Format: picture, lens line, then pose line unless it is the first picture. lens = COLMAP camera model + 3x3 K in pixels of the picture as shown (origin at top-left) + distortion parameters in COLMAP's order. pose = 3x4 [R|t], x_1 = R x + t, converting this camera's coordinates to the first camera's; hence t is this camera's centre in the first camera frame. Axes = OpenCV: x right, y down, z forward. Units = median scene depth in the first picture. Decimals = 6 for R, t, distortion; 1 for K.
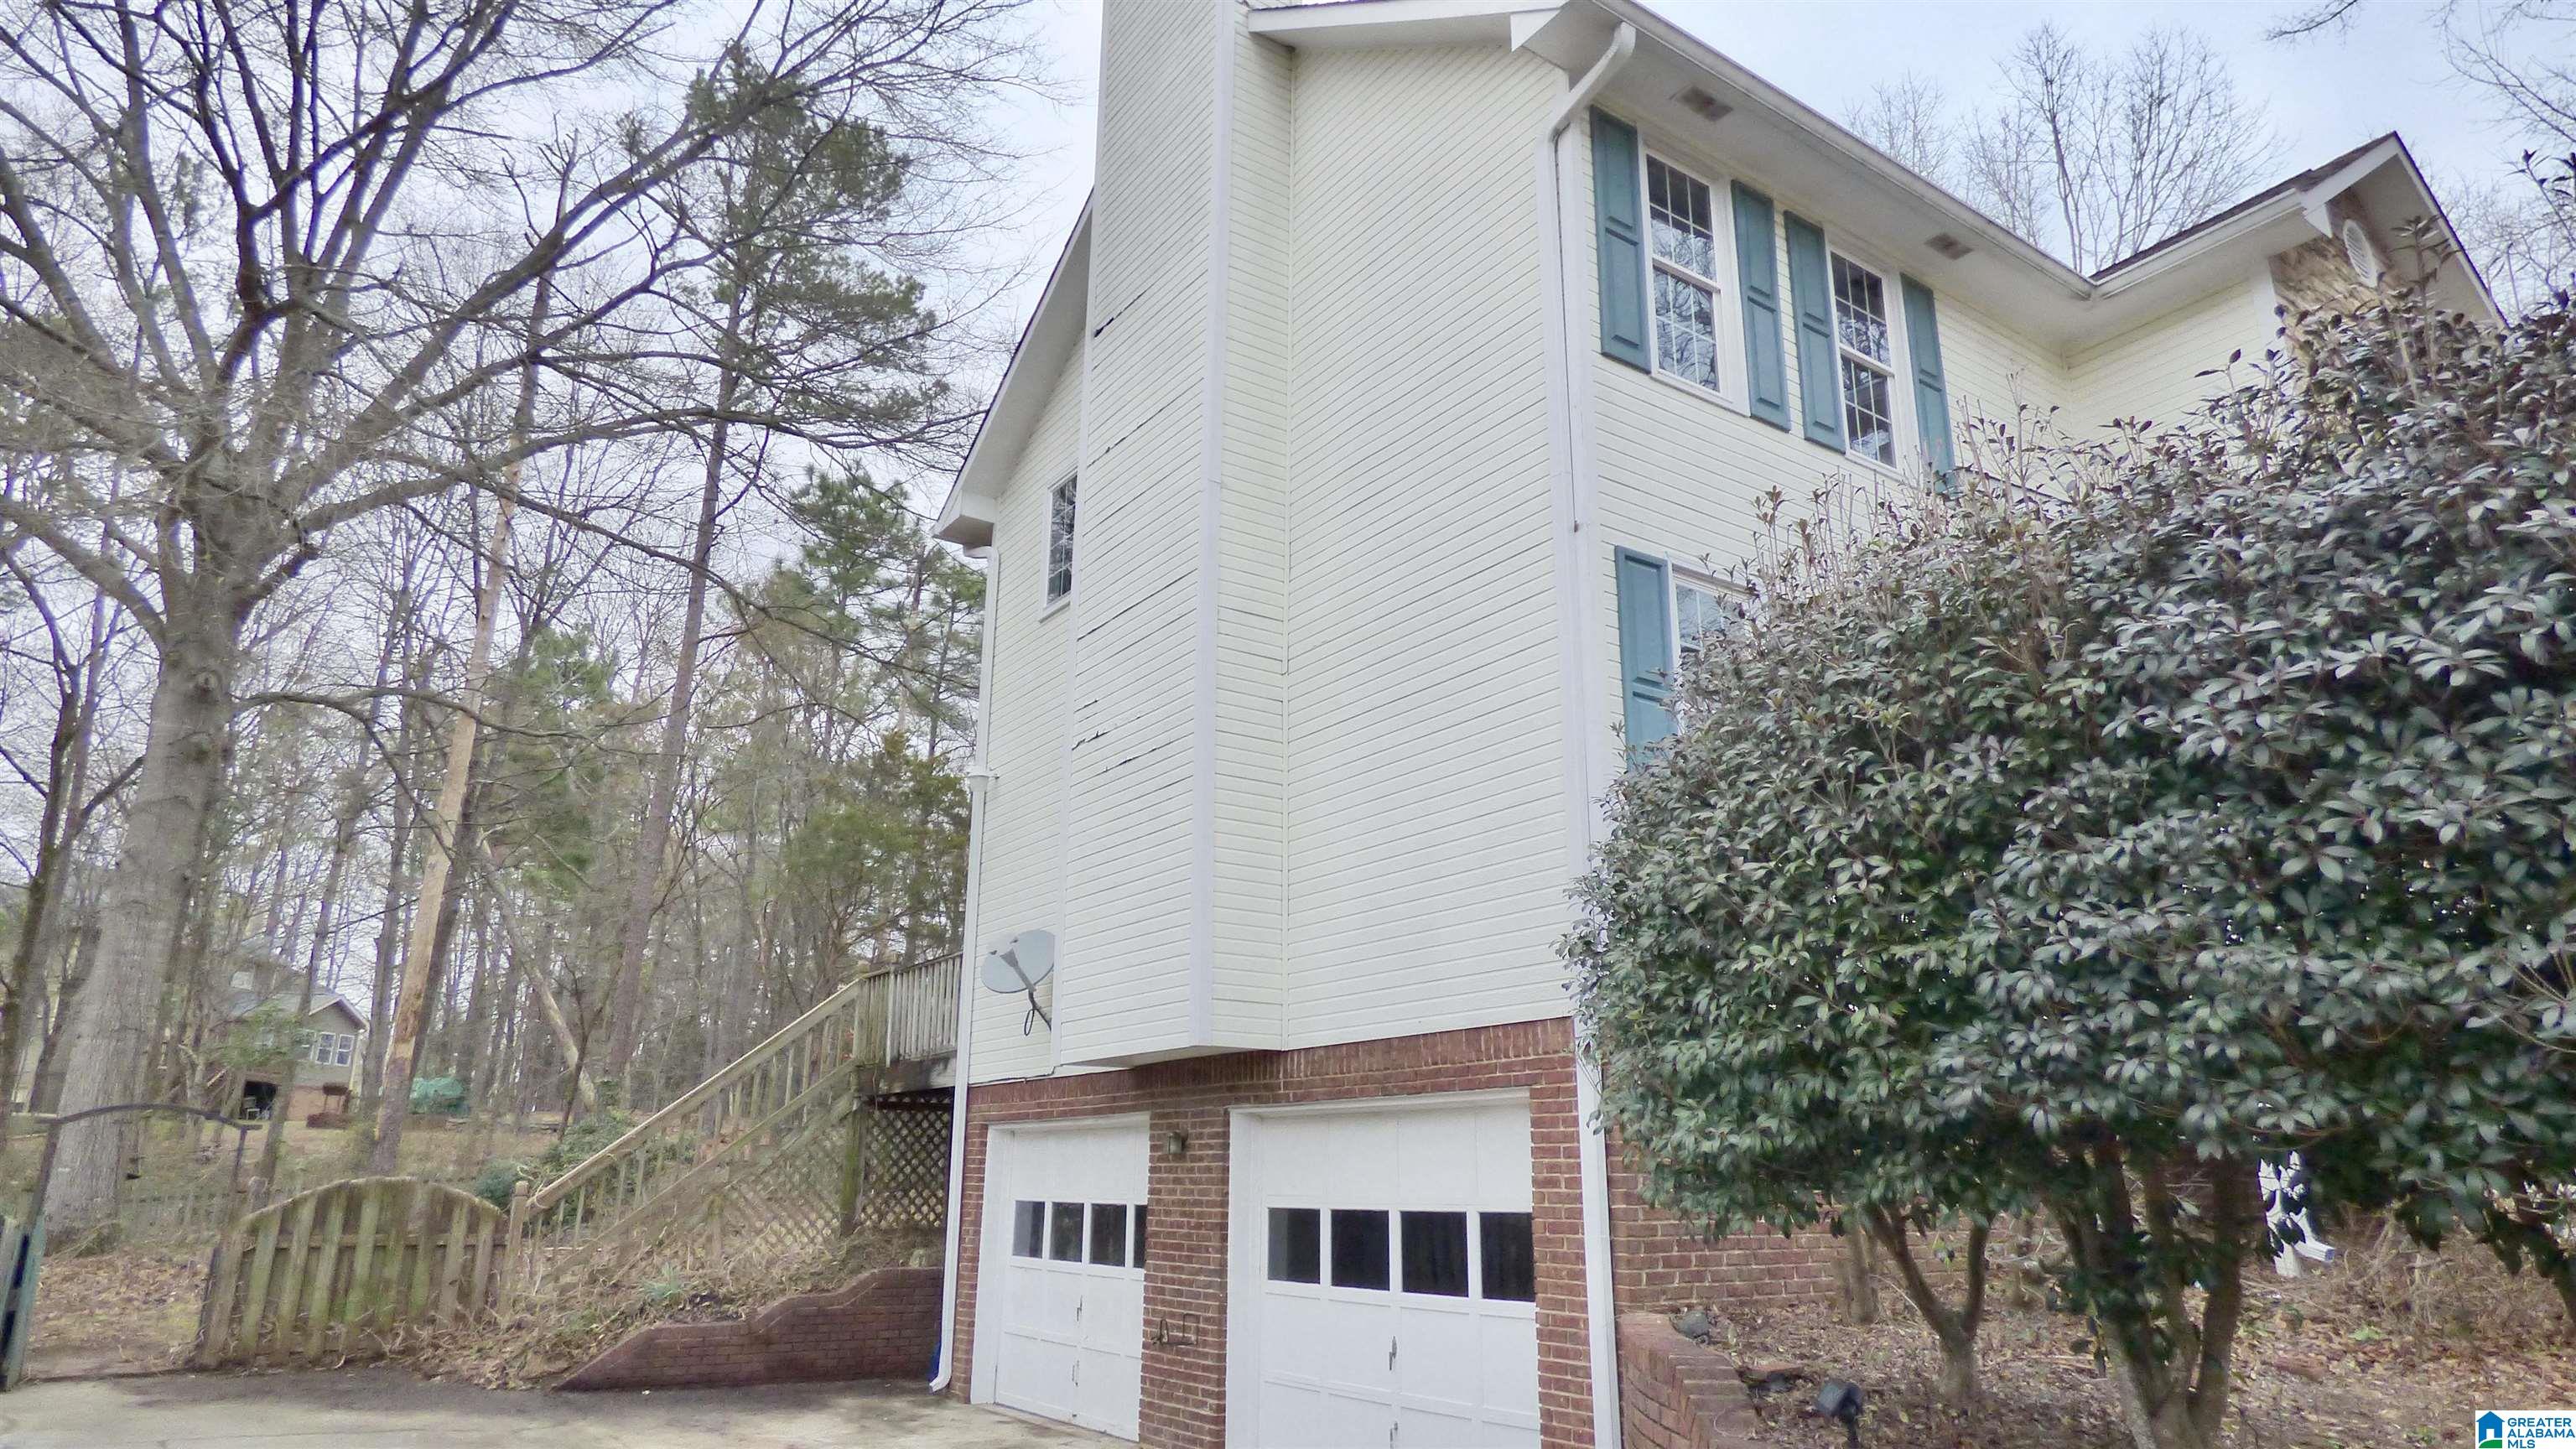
lens RADIAL K [[1547.0, 0, 1286.9], [0, 1547.0, 731.5], [0, 0, 1]] dist [-0.009858, -0.004363]
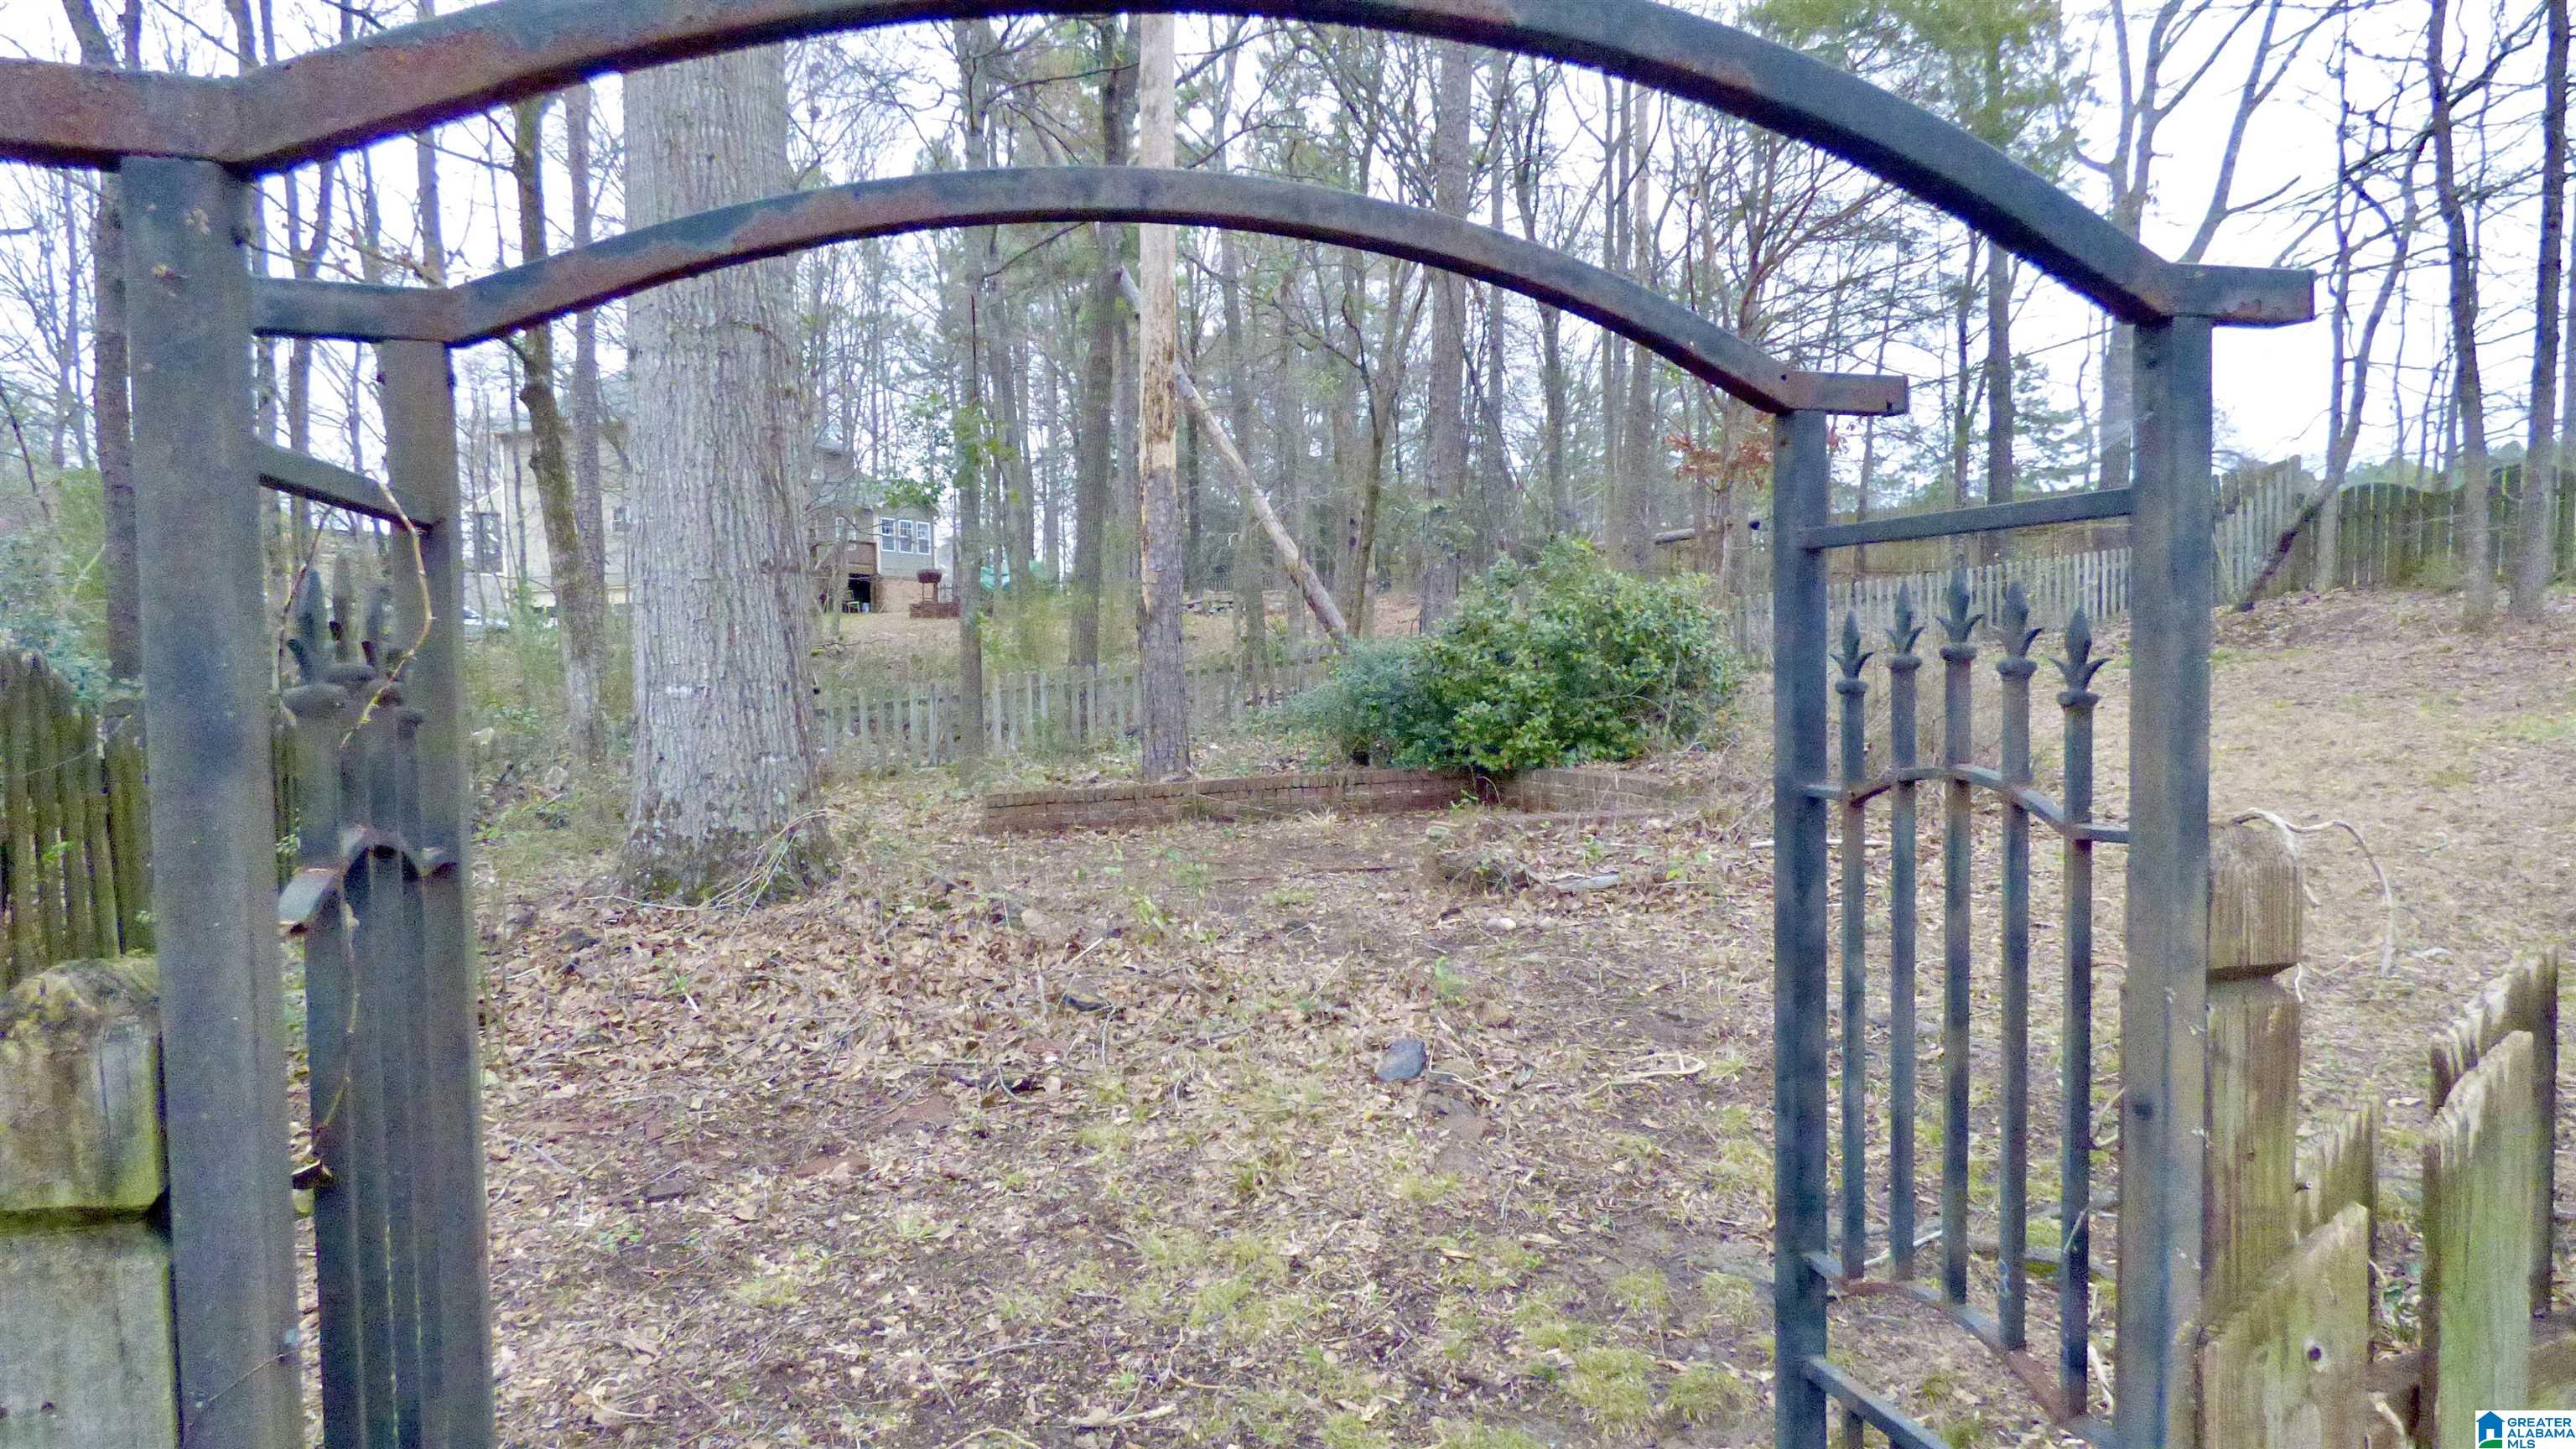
lens RADIAL K [[1547.0, 0, 1285.0], [0, 1547.0, 727.1], [0, 0, 1]] dist [-0.009858, -0.004363]
pose [[0.956935, -0.017495, -0.289774, -0.153128], [0.112038, 0.943106, 0.313048, 0.053077], [0.267811, -0.332032, 0.904451, 0.194684]]
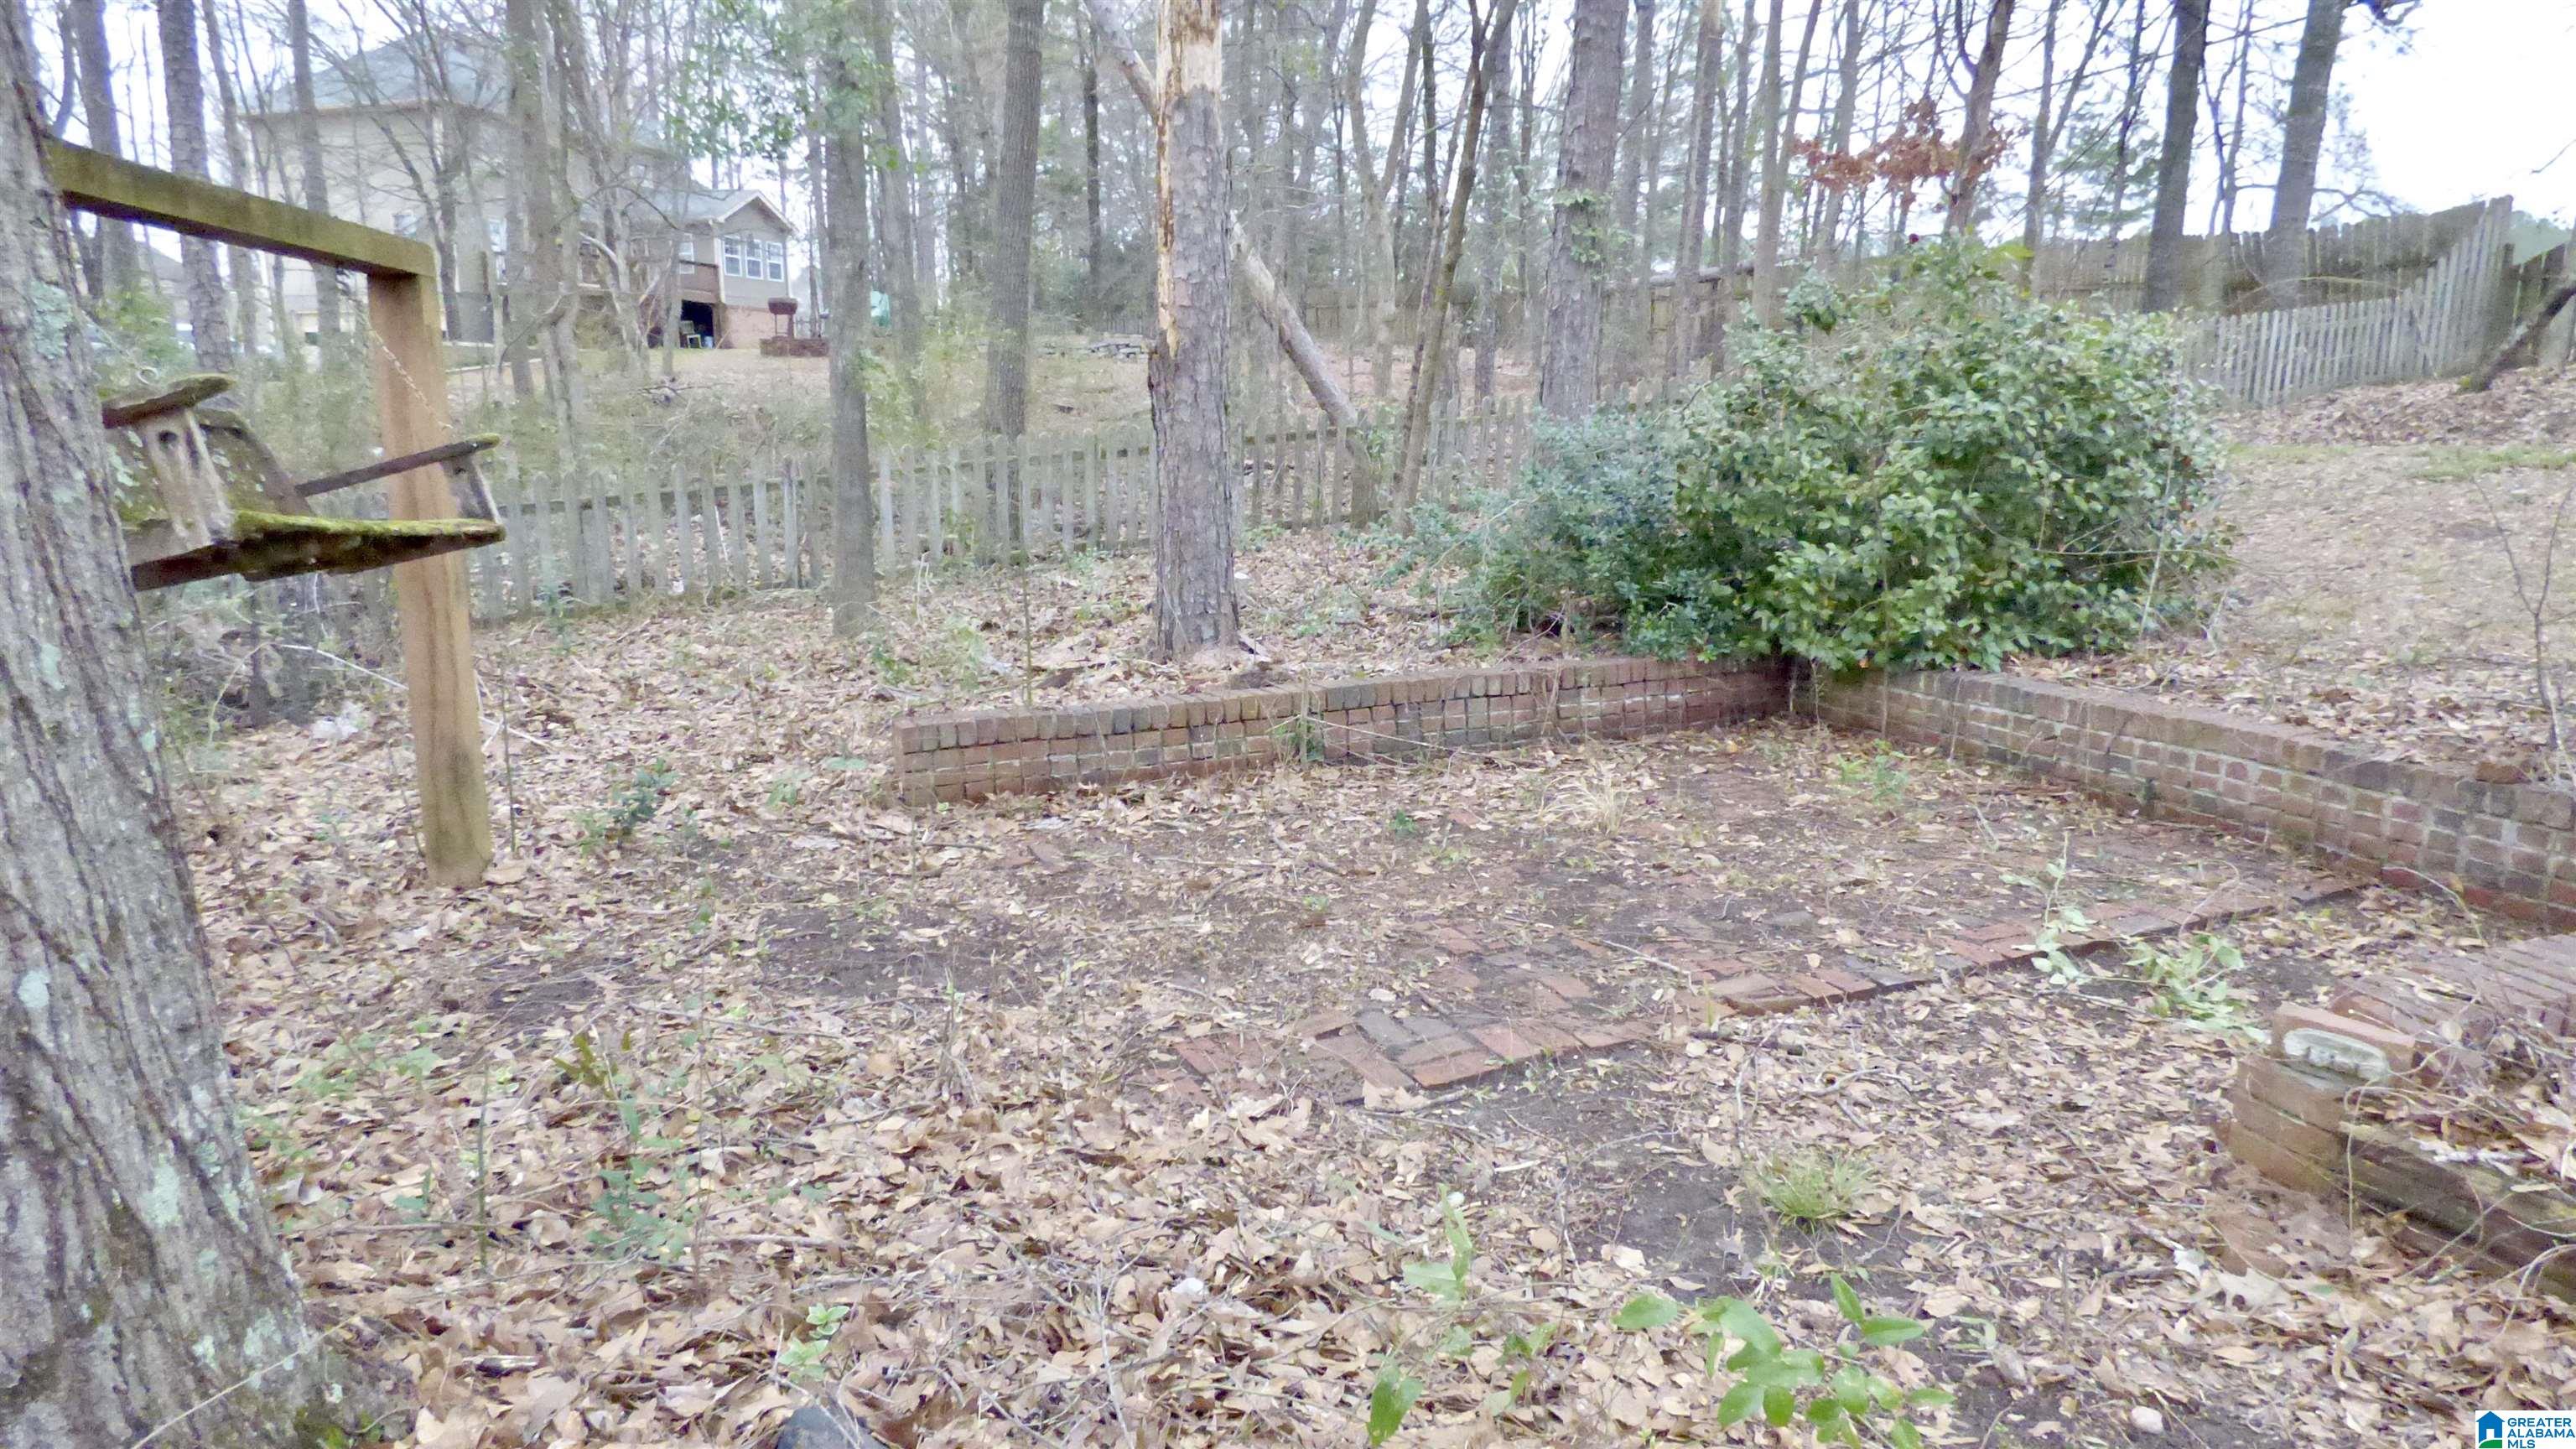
lens RADIAL K [[1547.0, 0, 1289.0], [0, 1547.0, 713.8], [0, 0, 1]] dist [-0.009858, -0.004363]
pose [[0.977890, 0.031527, -0.206732, -0.203212], [0.068354, 0.886084, 0.458457, 0.075059], [0.197635, -0.462451, 0.864337, 0.281584]]
